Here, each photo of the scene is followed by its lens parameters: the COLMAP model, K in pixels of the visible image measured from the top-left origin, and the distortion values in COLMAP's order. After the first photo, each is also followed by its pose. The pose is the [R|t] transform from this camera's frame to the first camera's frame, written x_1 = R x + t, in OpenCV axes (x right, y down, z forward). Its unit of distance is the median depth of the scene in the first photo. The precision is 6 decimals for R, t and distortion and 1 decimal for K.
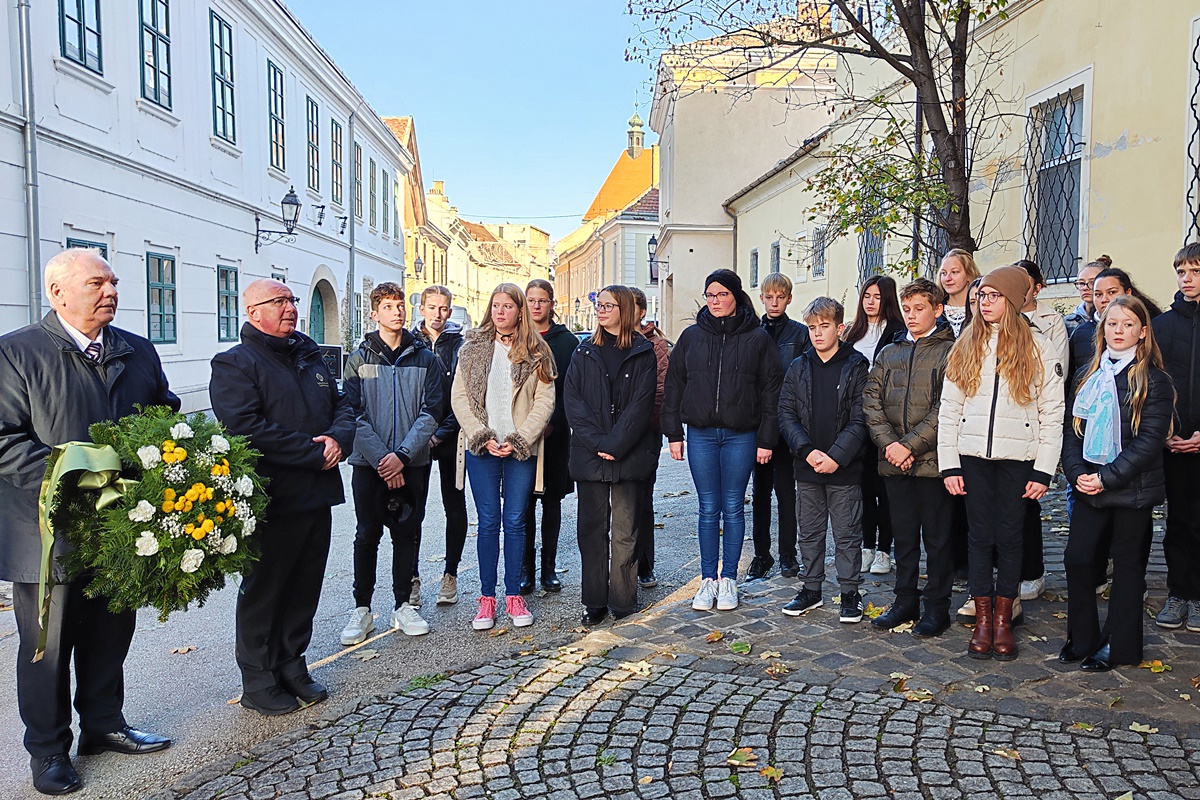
lens RADIAL K [[848.4, 0, 600.0], [0, 848.4, 400.0], [0, 0, 1]] dist [-0.004487, -0.003619]
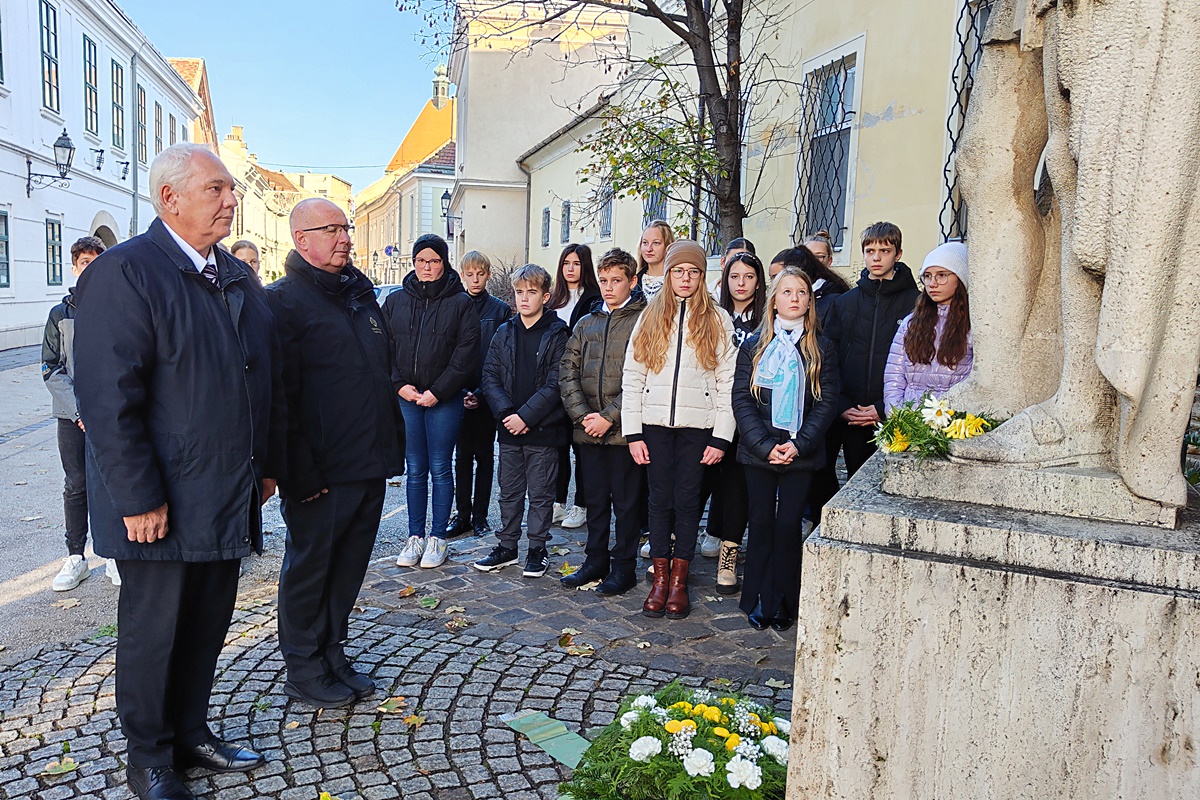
lens RADIAL K [[871.6, 0, 600.0], [0, 871.6, 400.0], [0, 0, 1]] dist [-0.005630, 0.000688]
pose [[0.999223, 0.023148, 0.031891, 0.324190], [-0.025129, 0.997686, 0.063173, -0.027510], [-0.030355, -0.063926, 0.997493, -0.054567]]
